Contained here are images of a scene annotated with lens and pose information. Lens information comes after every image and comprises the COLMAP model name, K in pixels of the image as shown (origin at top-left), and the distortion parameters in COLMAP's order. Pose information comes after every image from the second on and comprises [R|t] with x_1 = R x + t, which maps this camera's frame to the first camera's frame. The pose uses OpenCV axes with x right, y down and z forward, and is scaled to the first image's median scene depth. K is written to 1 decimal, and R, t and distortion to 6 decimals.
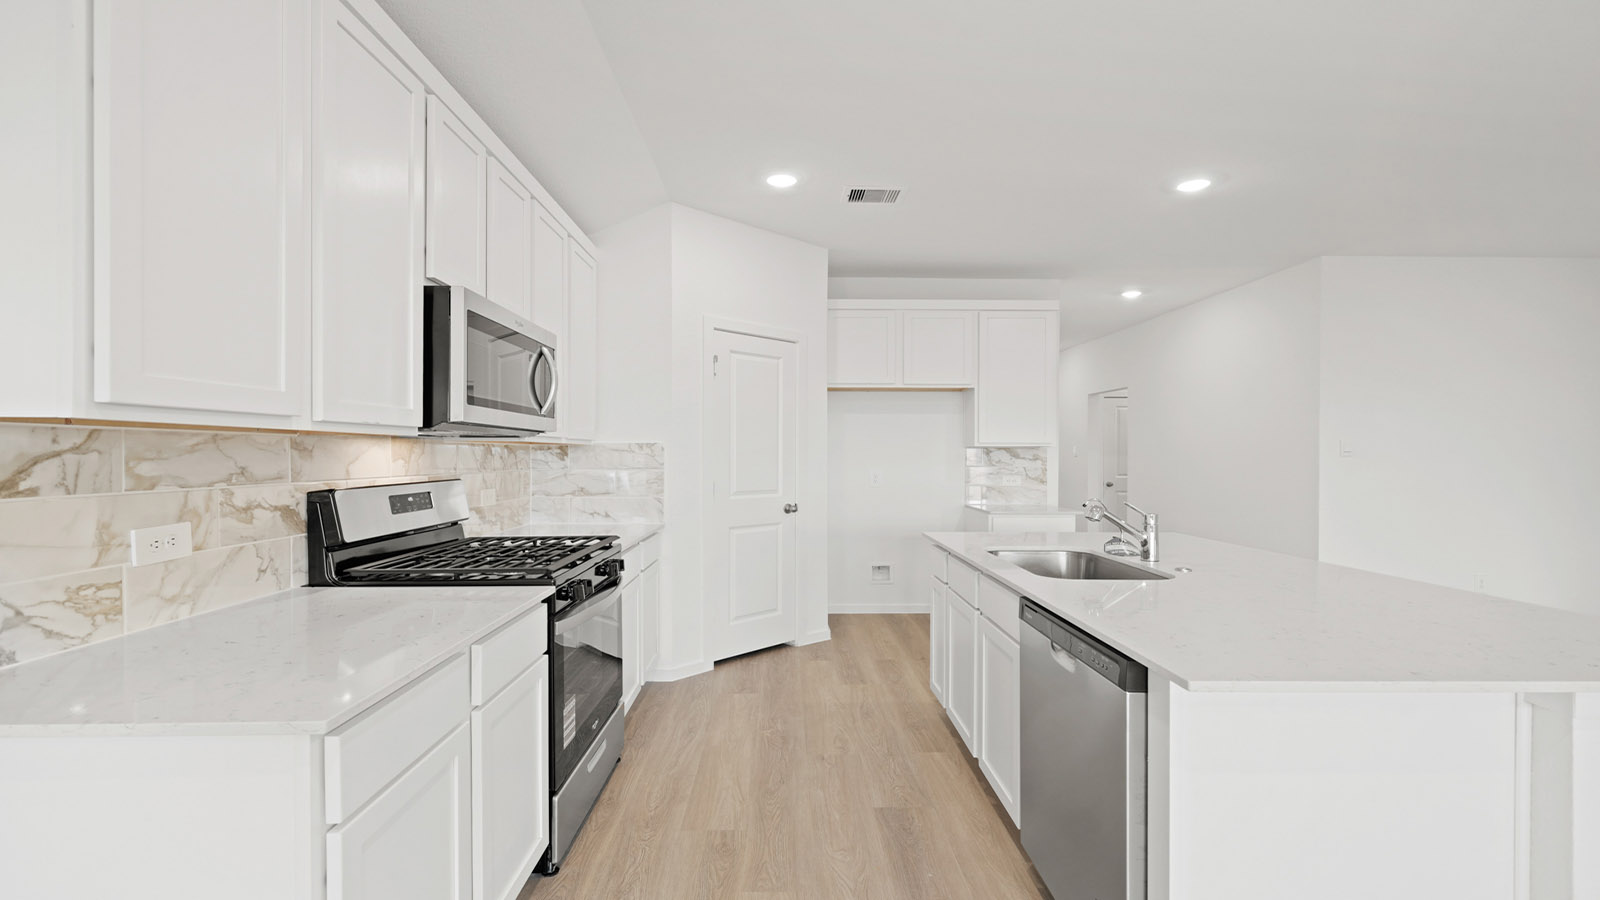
lens RADIAL K [[714.1, 0, 772.9], [0, 714.1, 447.2], [0, 0, 1]] dist [0.003550, -0.000168]
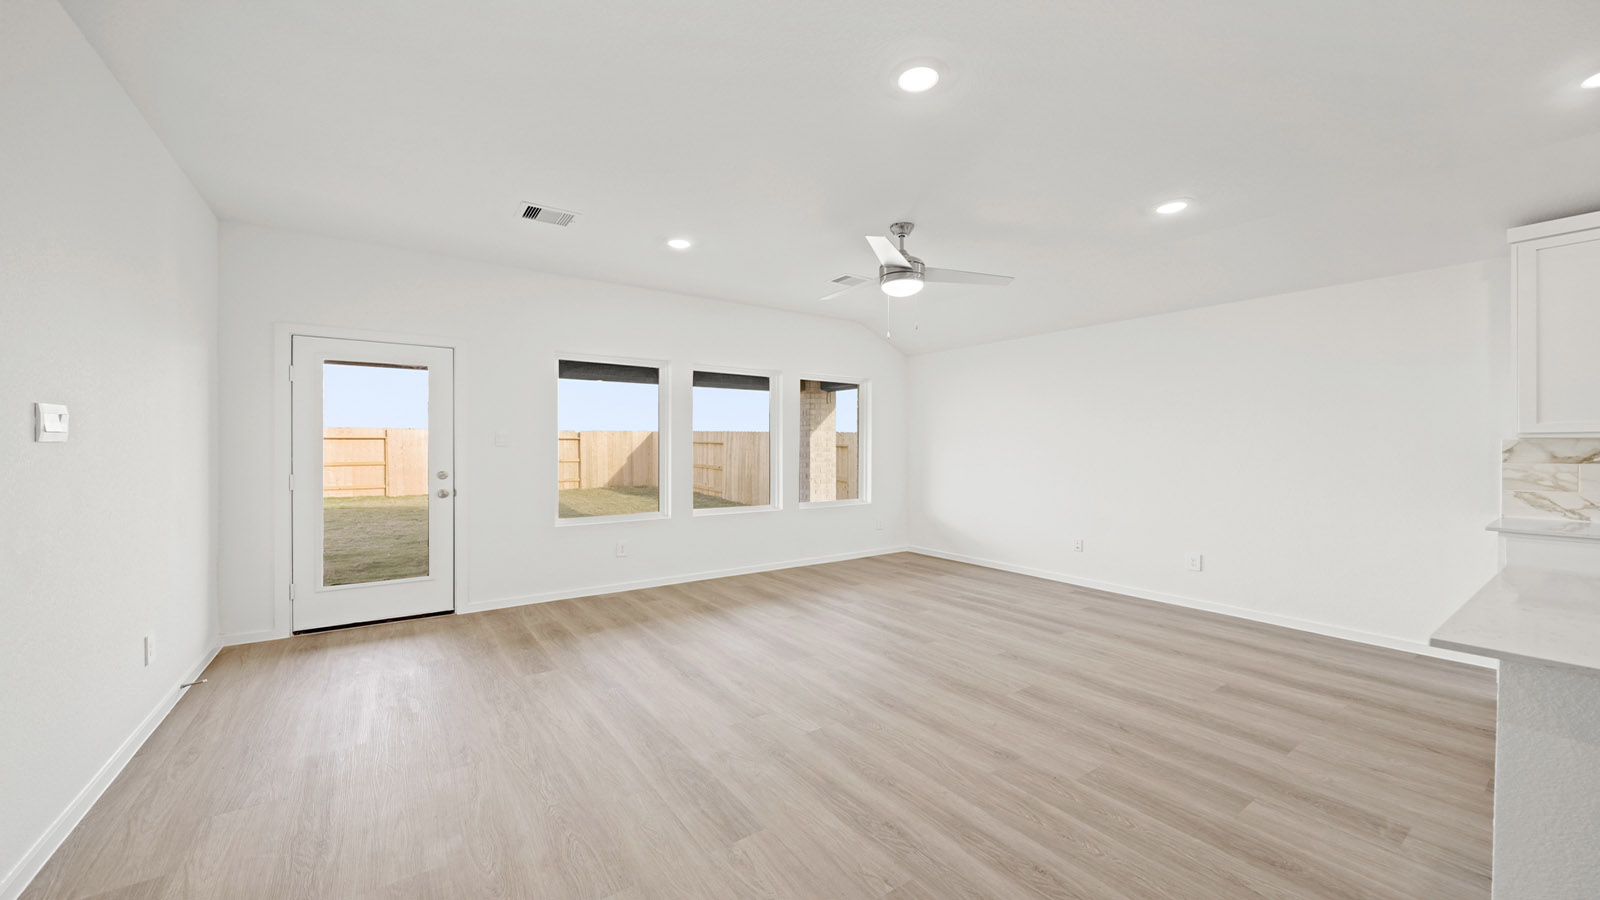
lens RADIAL K [[583.4, 0, 795.9], [0, 583.4, 450.3], [0, 0, 1]] dist [0.000133, -0.000613]
pose [[-0.814678, -0.000255, -0.579914, 0.939225], [0.004682, 0.999964, -0.007017, 0.005914], [0.579895, -0.008431, -0.814647, 0.343514]]
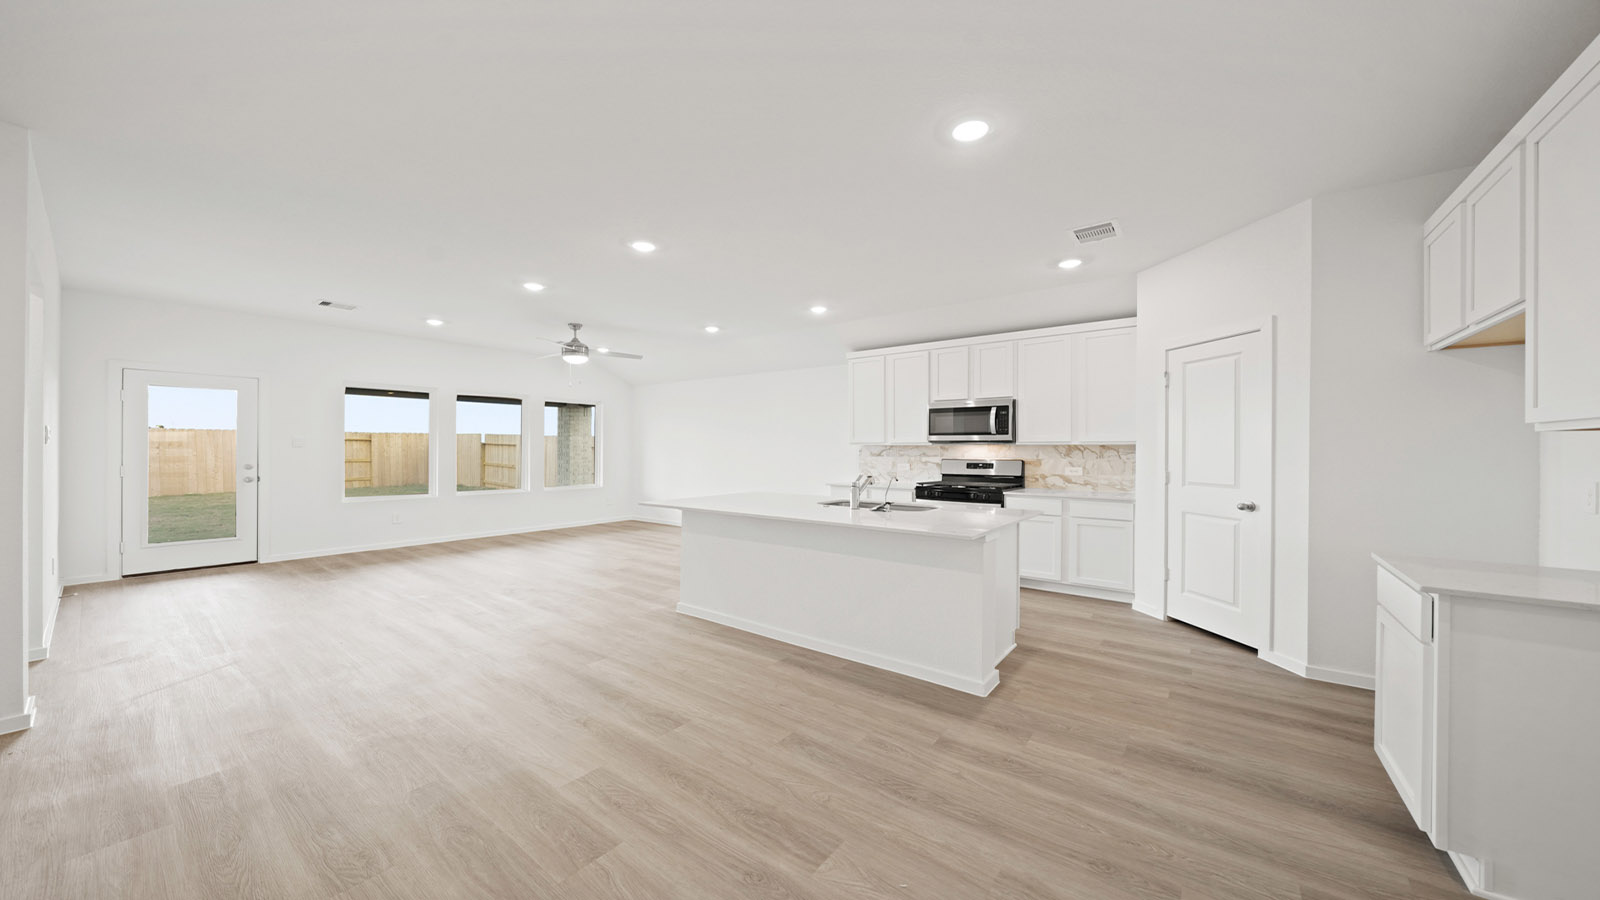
lens RADIAL K [[543.1, 0, 791.3], [0, 543.1, 448.7], [0, 0, 1]] dist [-0.001936, 0.000207]
pose [[-0.608074, -0.005822, -0.793859, 1.112282], [0.005089, 0.999924, -0.011231, 0.016890], [0.793864, -0.010870, -0.607999, 1.107071]]
